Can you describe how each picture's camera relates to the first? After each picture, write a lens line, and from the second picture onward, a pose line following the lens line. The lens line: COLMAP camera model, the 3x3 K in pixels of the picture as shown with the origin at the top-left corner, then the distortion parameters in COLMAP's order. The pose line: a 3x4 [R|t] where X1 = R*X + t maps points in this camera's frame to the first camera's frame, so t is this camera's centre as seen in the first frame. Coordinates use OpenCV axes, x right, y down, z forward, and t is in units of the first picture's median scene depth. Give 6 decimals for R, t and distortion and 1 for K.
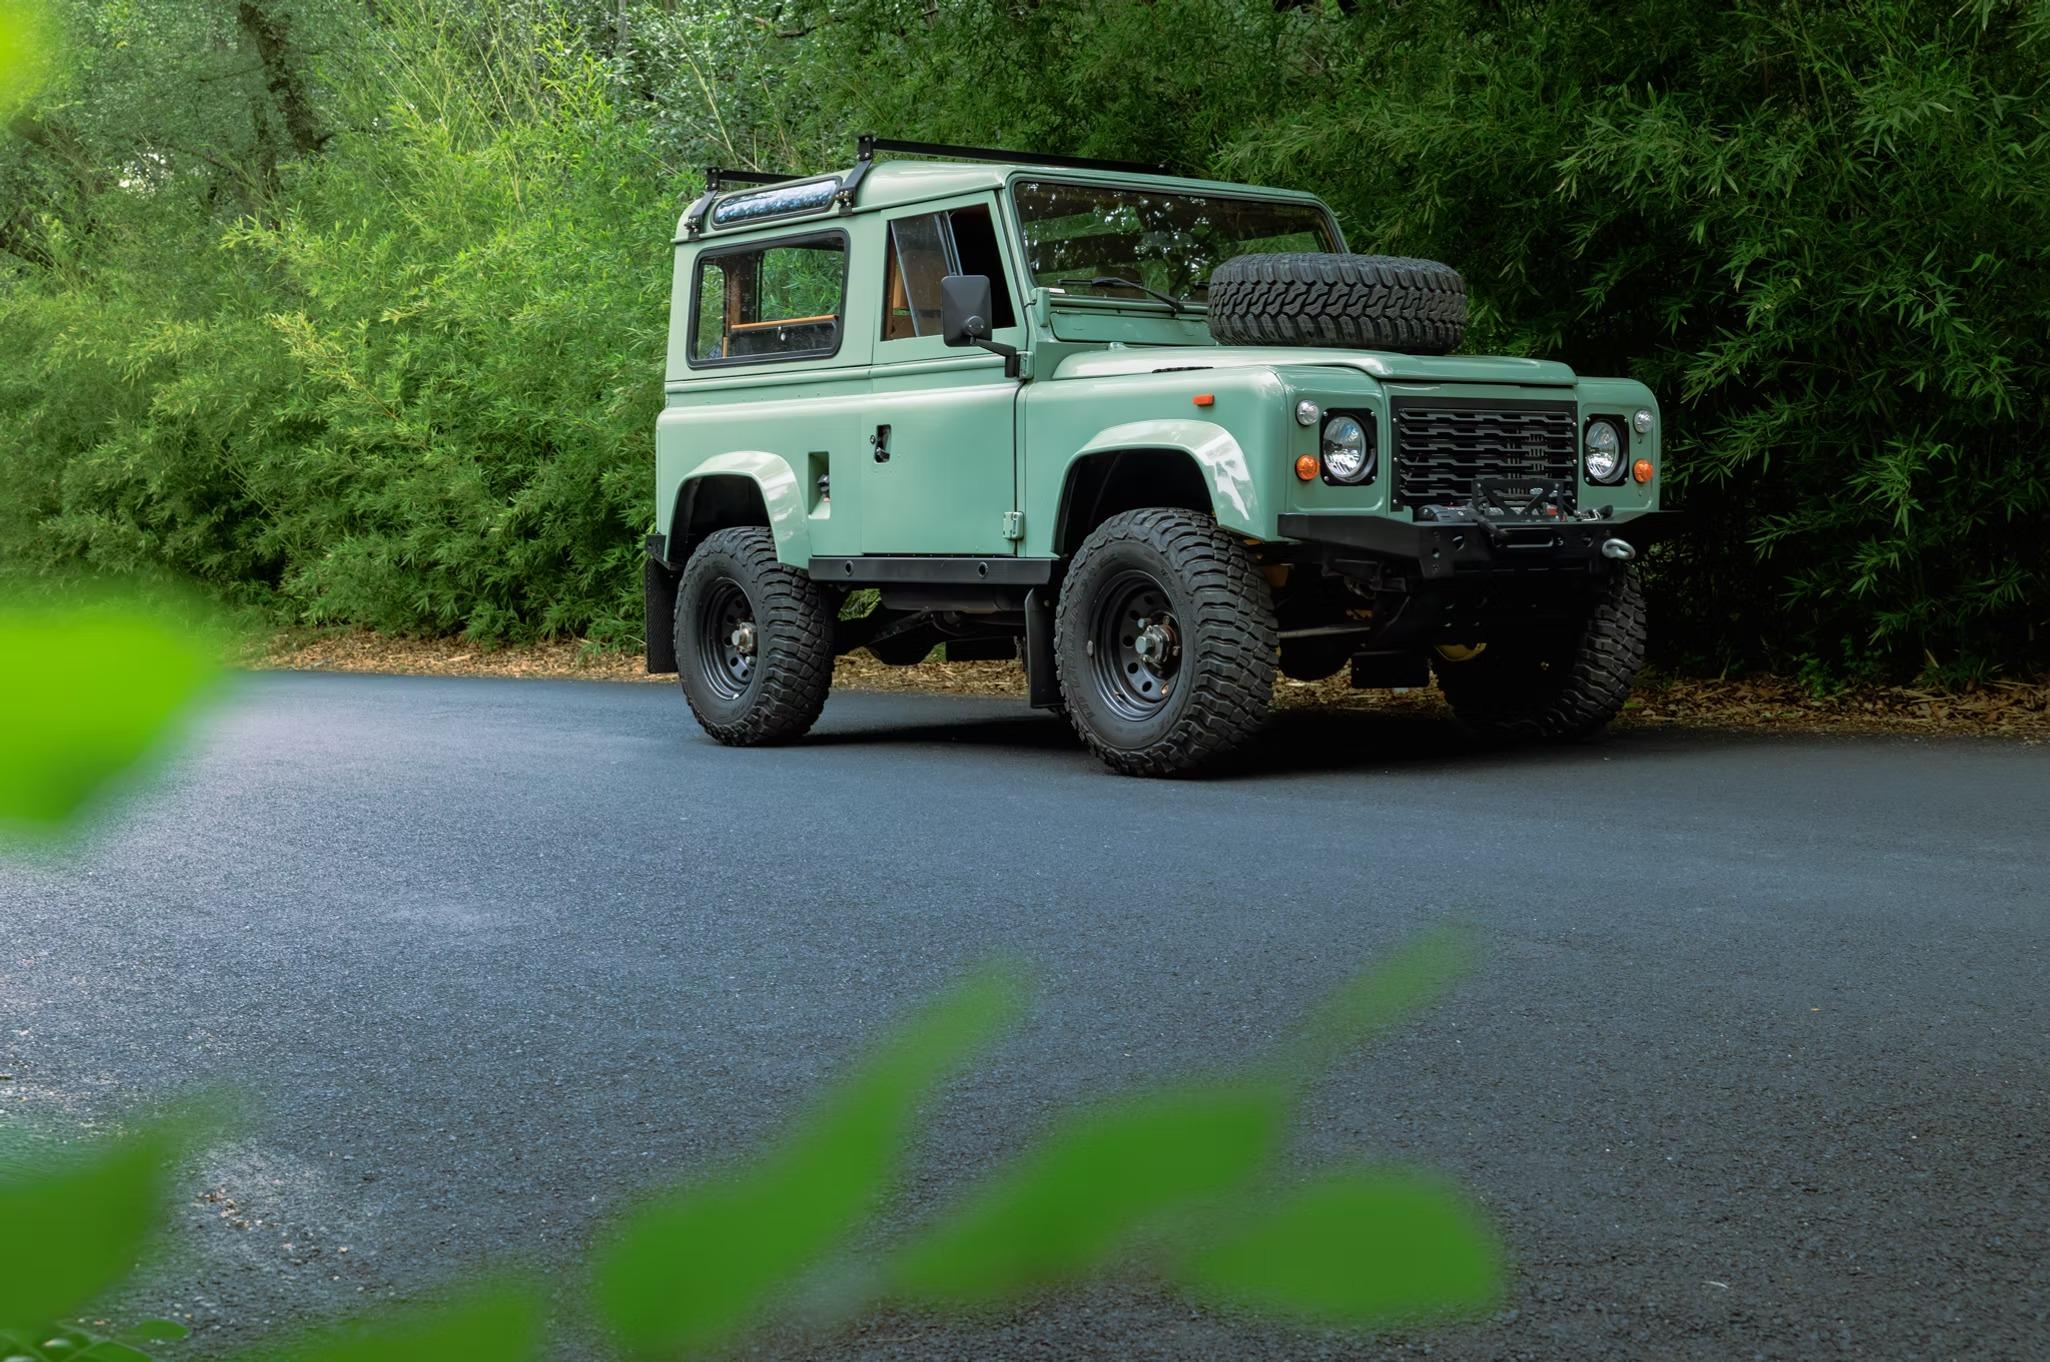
lens RADIAL K [[2720.7, 0, 1025.0], [0, 2720.7, 681.0], [0, 0, 1]] dist [0.010021, 0.134440]
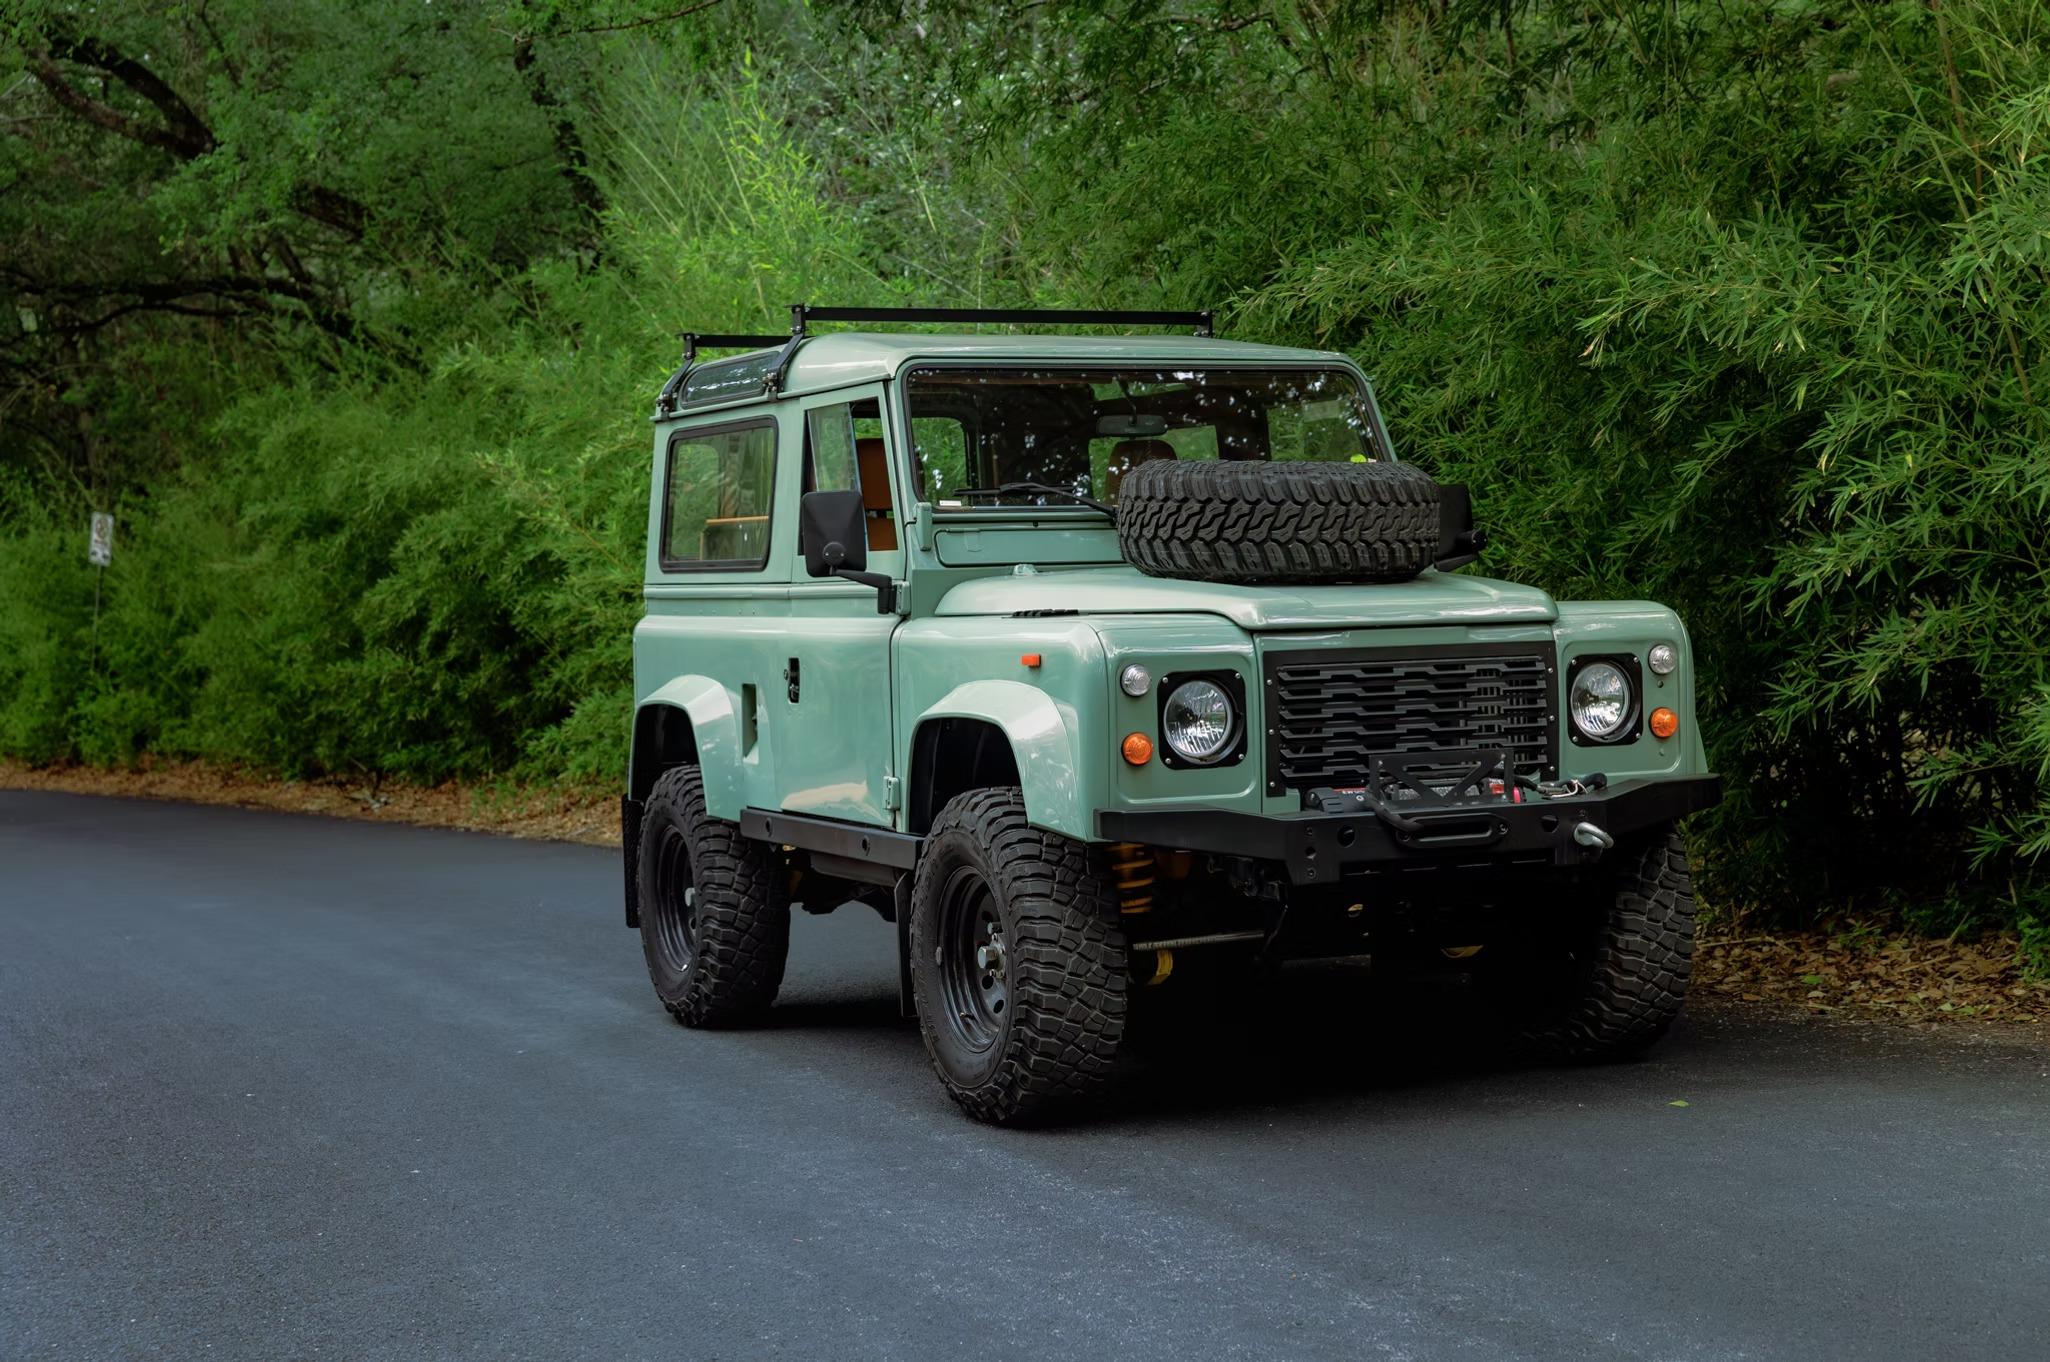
lens RADIAL K [[3154.5, 0, 1025.0], [0, 3154.5, 681.0], [0, 0, 1]] dist [-0.013549, -0.070989]
pose [[0.974102, -0.011553, -0.225813, 0.247911], [0.006732, 0.999733, -0.022107, -0.069163], [0.226009, 0.020015, 0.973920, 0.082095]]
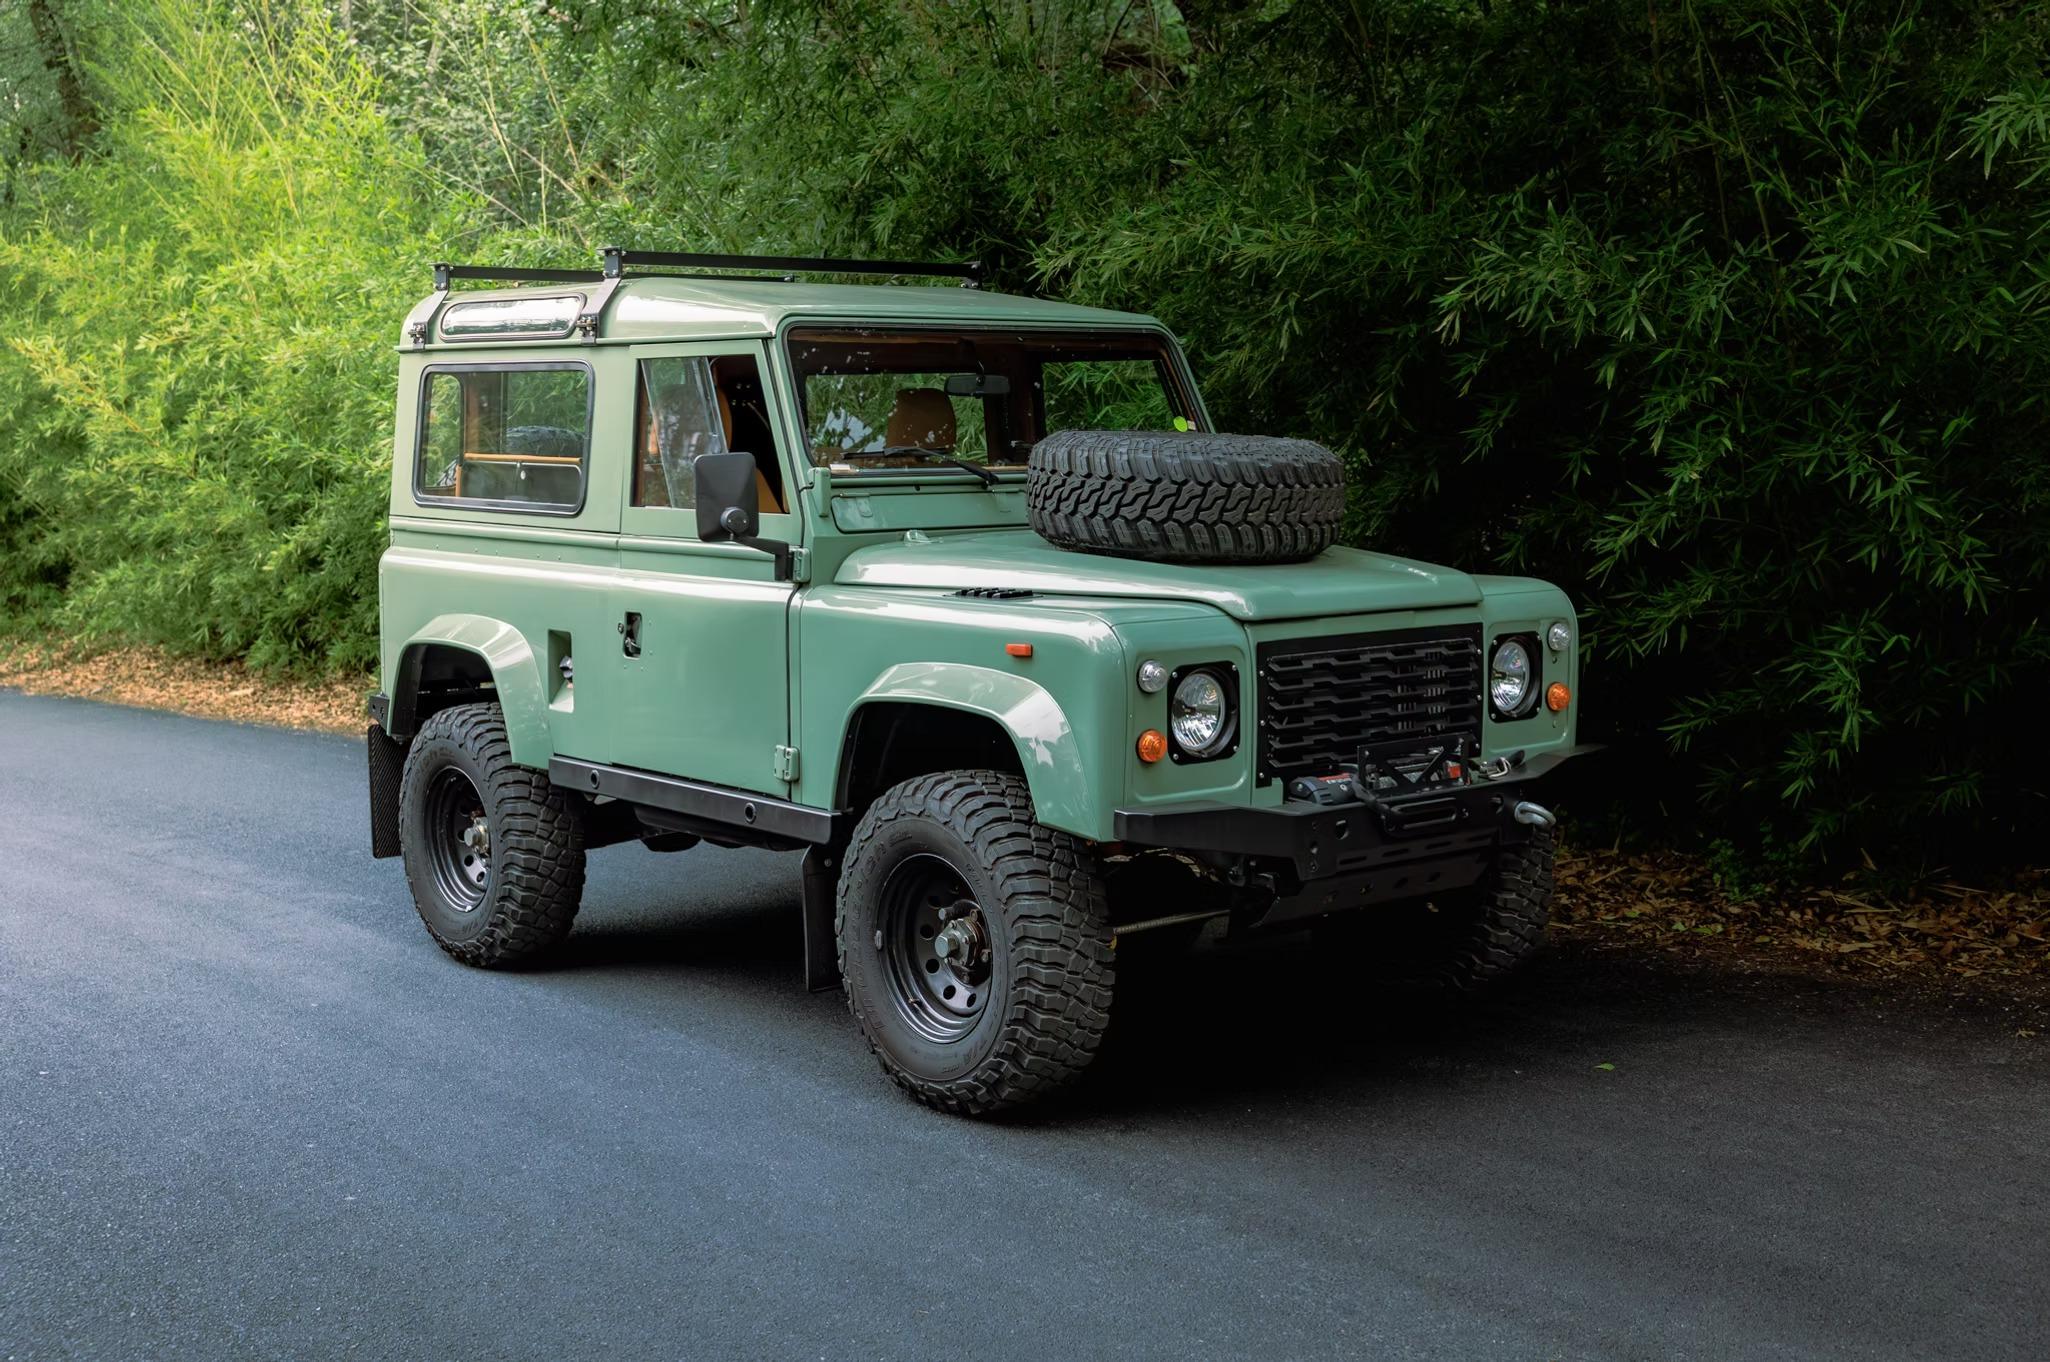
lens RADIAL K [[2522.2, 0, 998.7], [0, 2522.2, 652.2], [0, 0, 1]] dist [-0.052562, 0.360667]
pose [[0.998731, -0.003656, 0.050237, 0.021037], [0.001644, 0.999197, 0.040031, -0.118869], [-0.050343, -0.039897, 0.997935, 0.250034]]
